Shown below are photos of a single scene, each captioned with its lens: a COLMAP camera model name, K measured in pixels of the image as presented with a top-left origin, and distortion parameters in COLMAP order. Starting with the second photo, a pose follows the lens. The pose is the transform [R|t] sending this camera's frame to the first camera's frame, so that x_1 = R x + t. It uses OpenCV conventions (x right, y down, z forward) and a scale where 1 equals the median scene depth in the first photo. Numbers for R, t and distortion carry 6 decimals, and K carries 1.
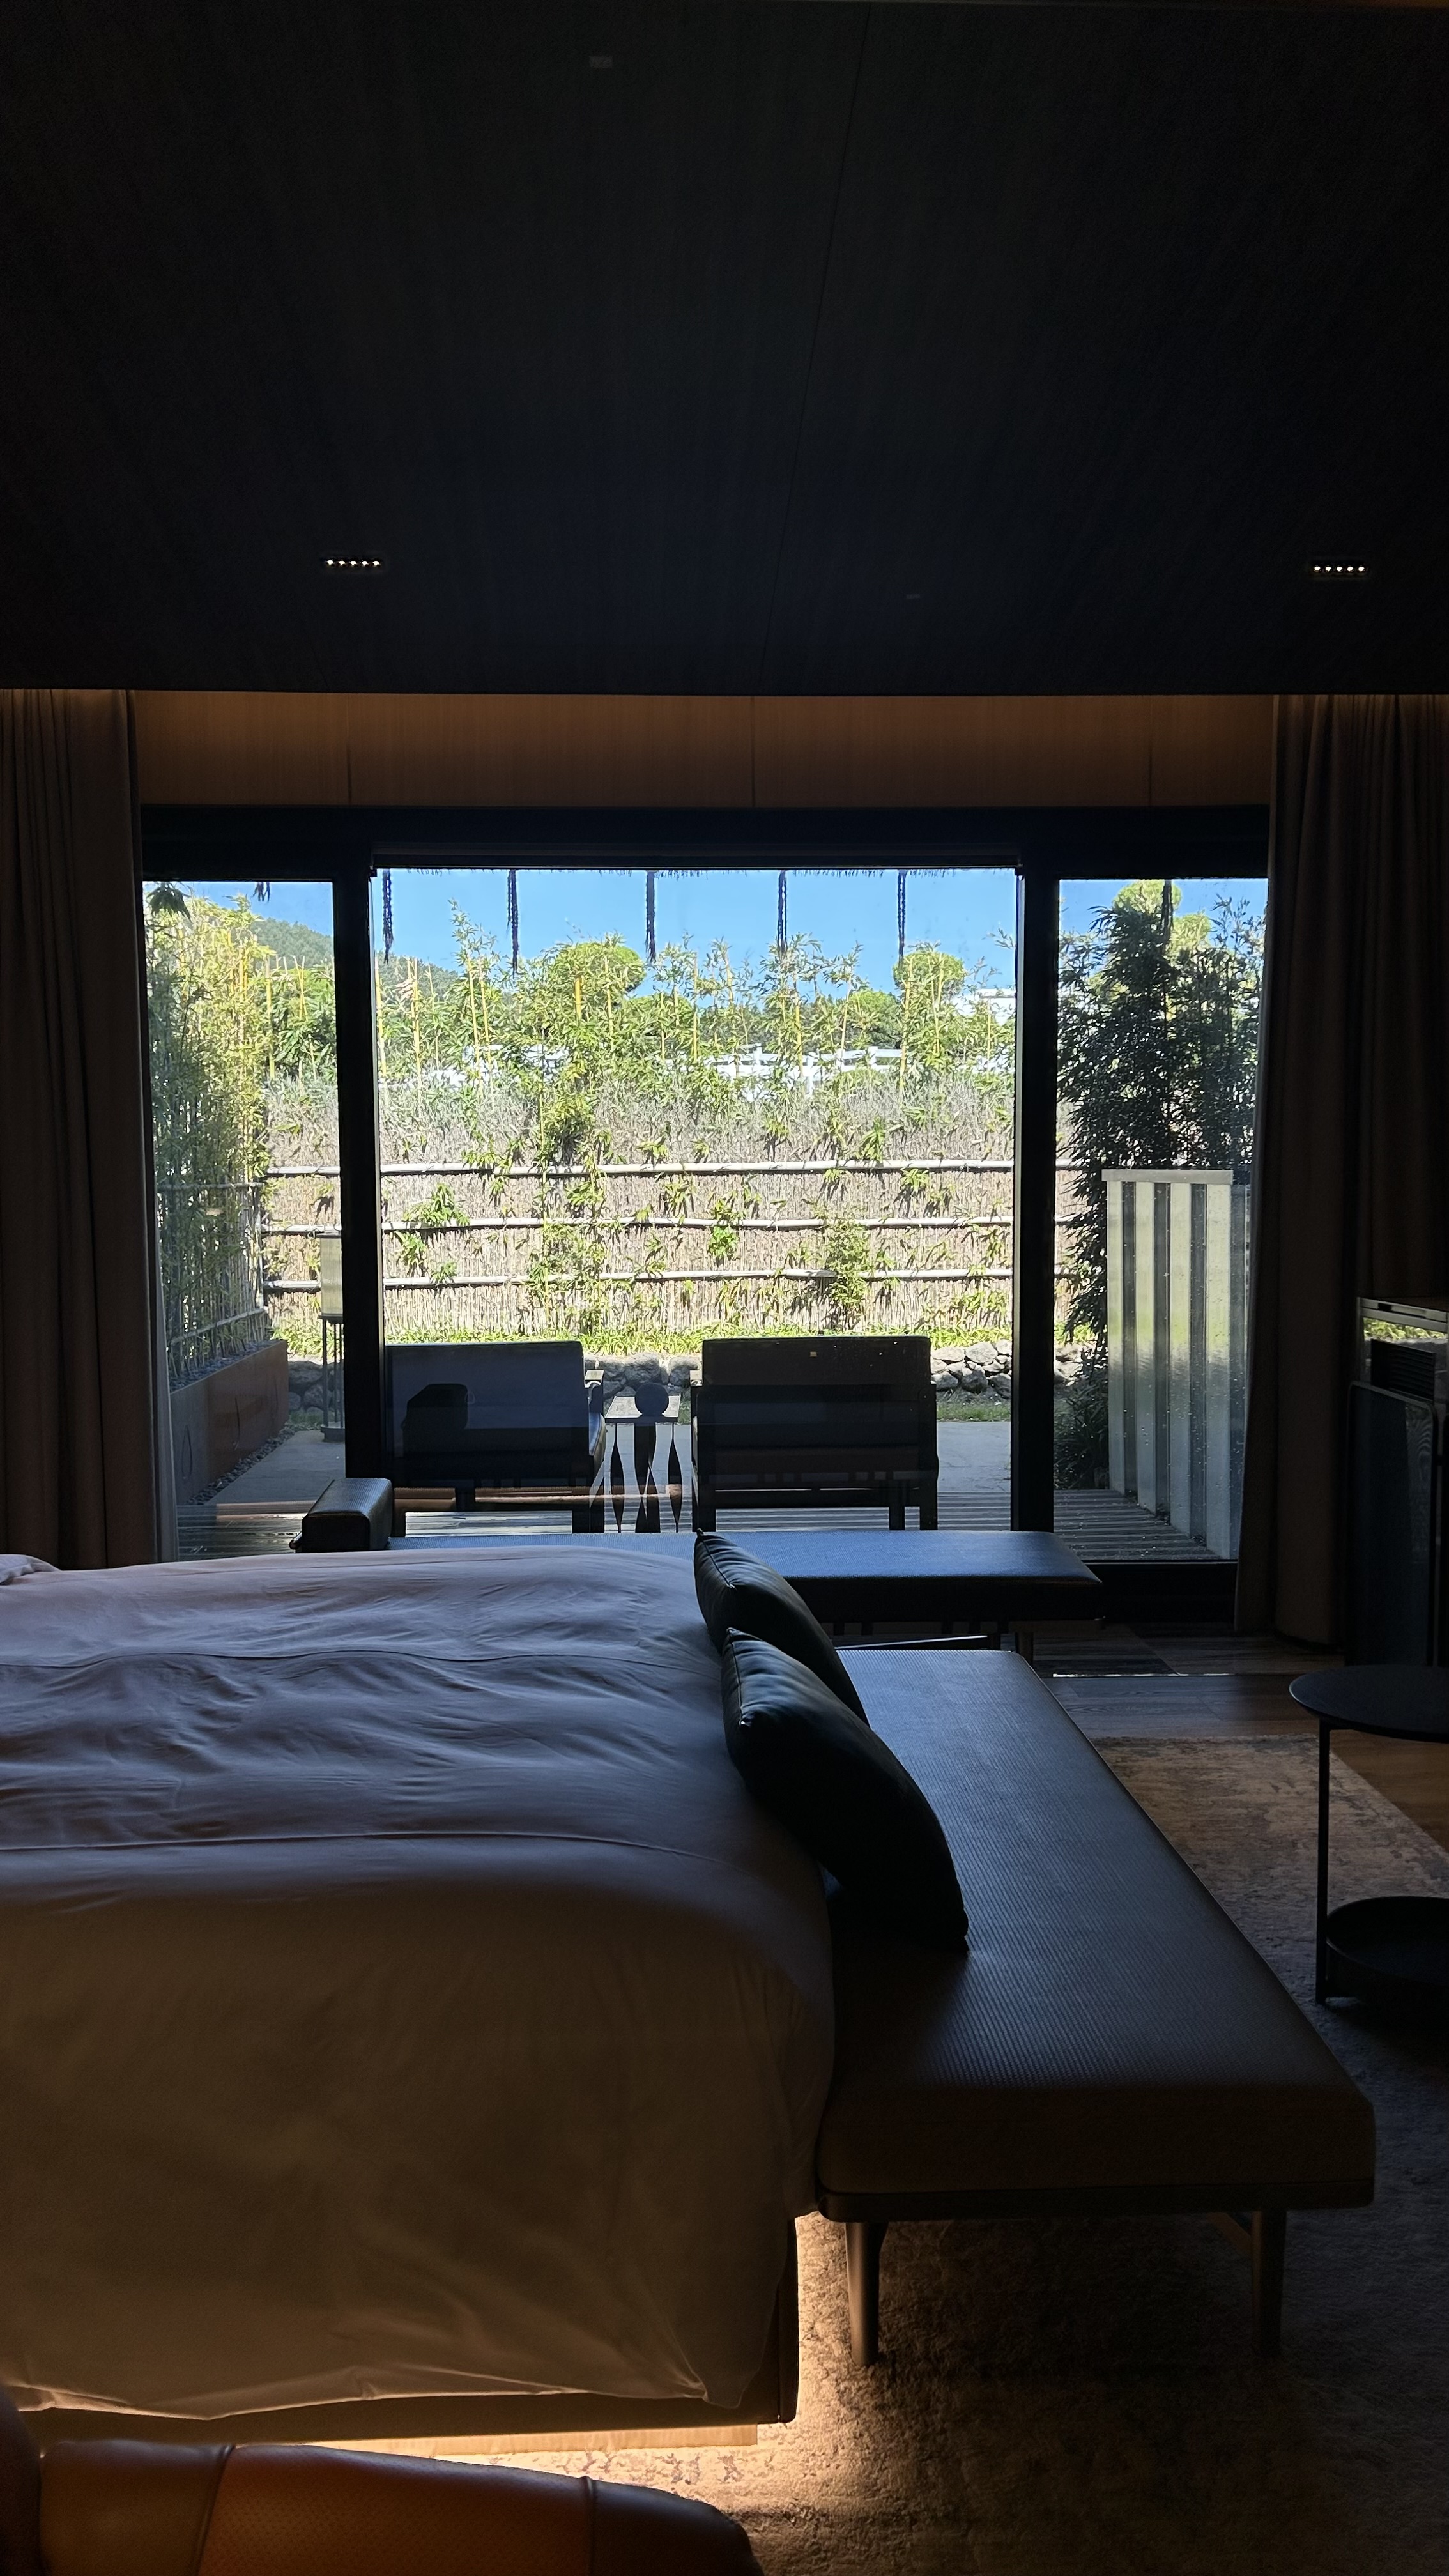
lens RADIAL K [[1914.1, 0, 724.5], [0, 1914.1, 1288.0], [0, 0, 1]] dist [-0.003017, 0.000047]
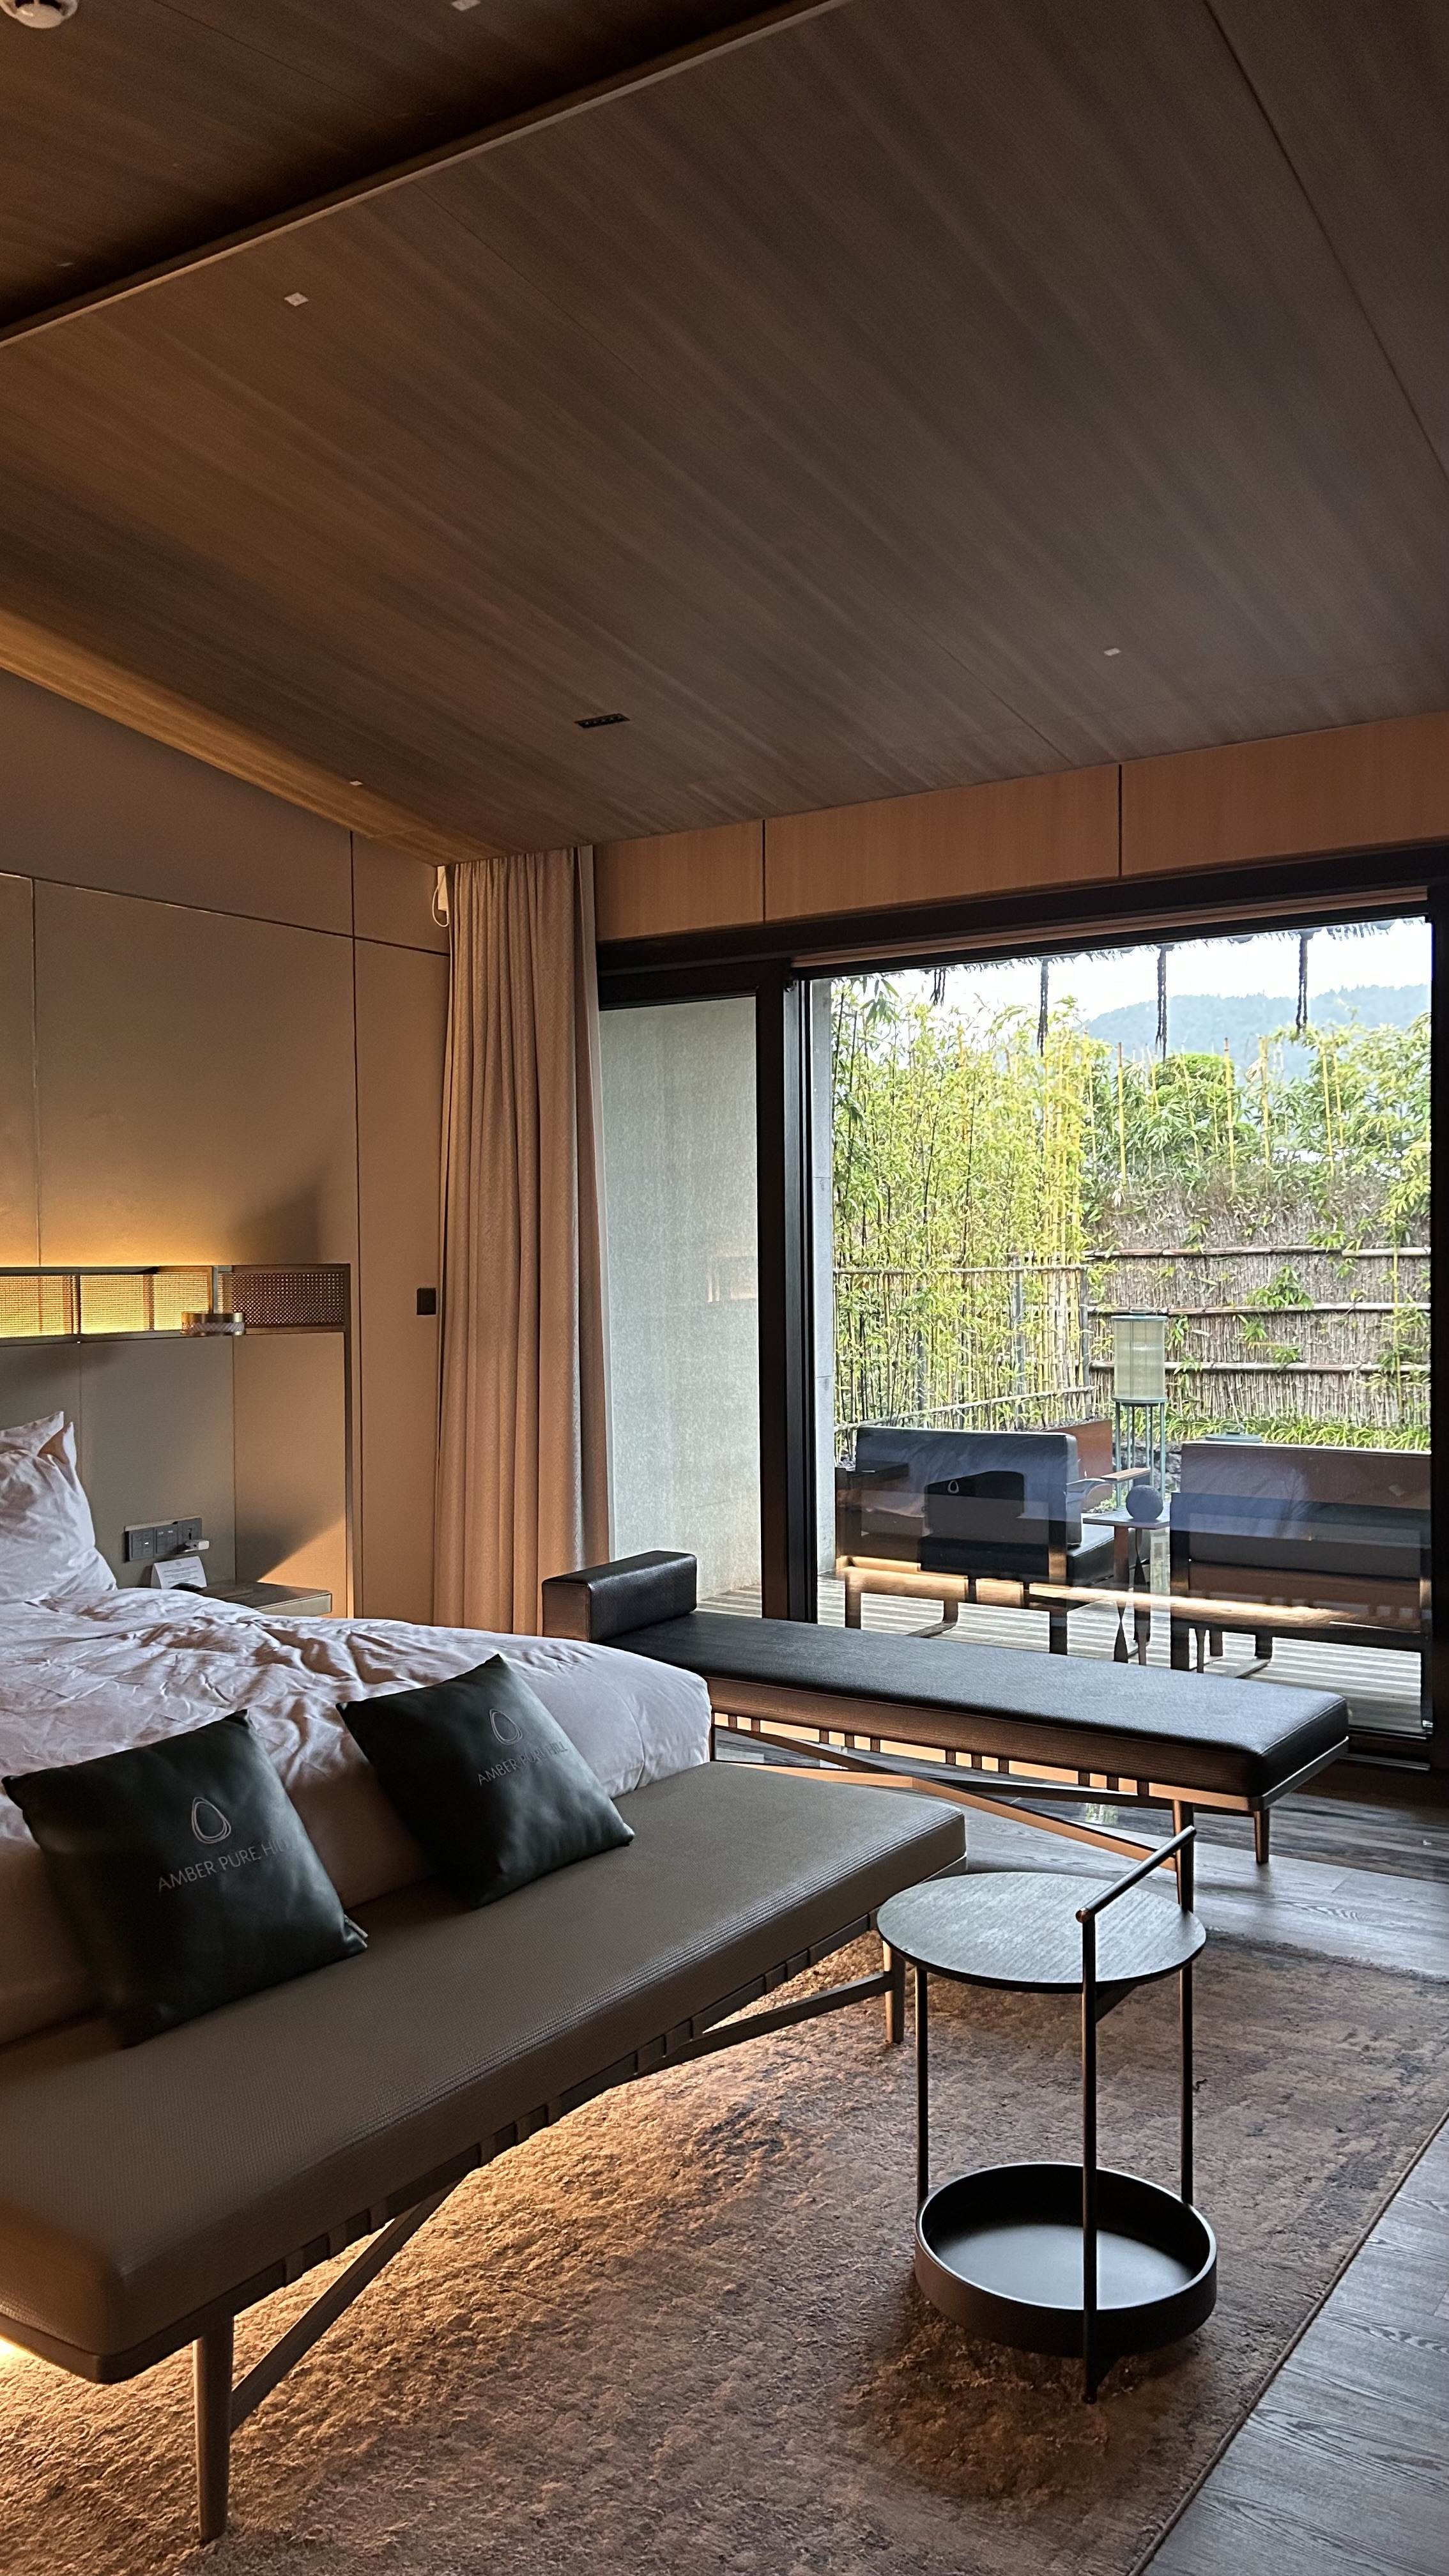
lens RADIAL K [[1914.1, 0, 724.5], [0, 1914.1, 1288.0], [0, 0, 1]] dist [-0.003017, 0.000047]
pose [[0.803354, 0.009251, -0.595429, 0.297092], [-0.030972, 0.999175, -0.026264, -0.014510], [0.594695, 0.039541, 0.802978, 0.093948]]
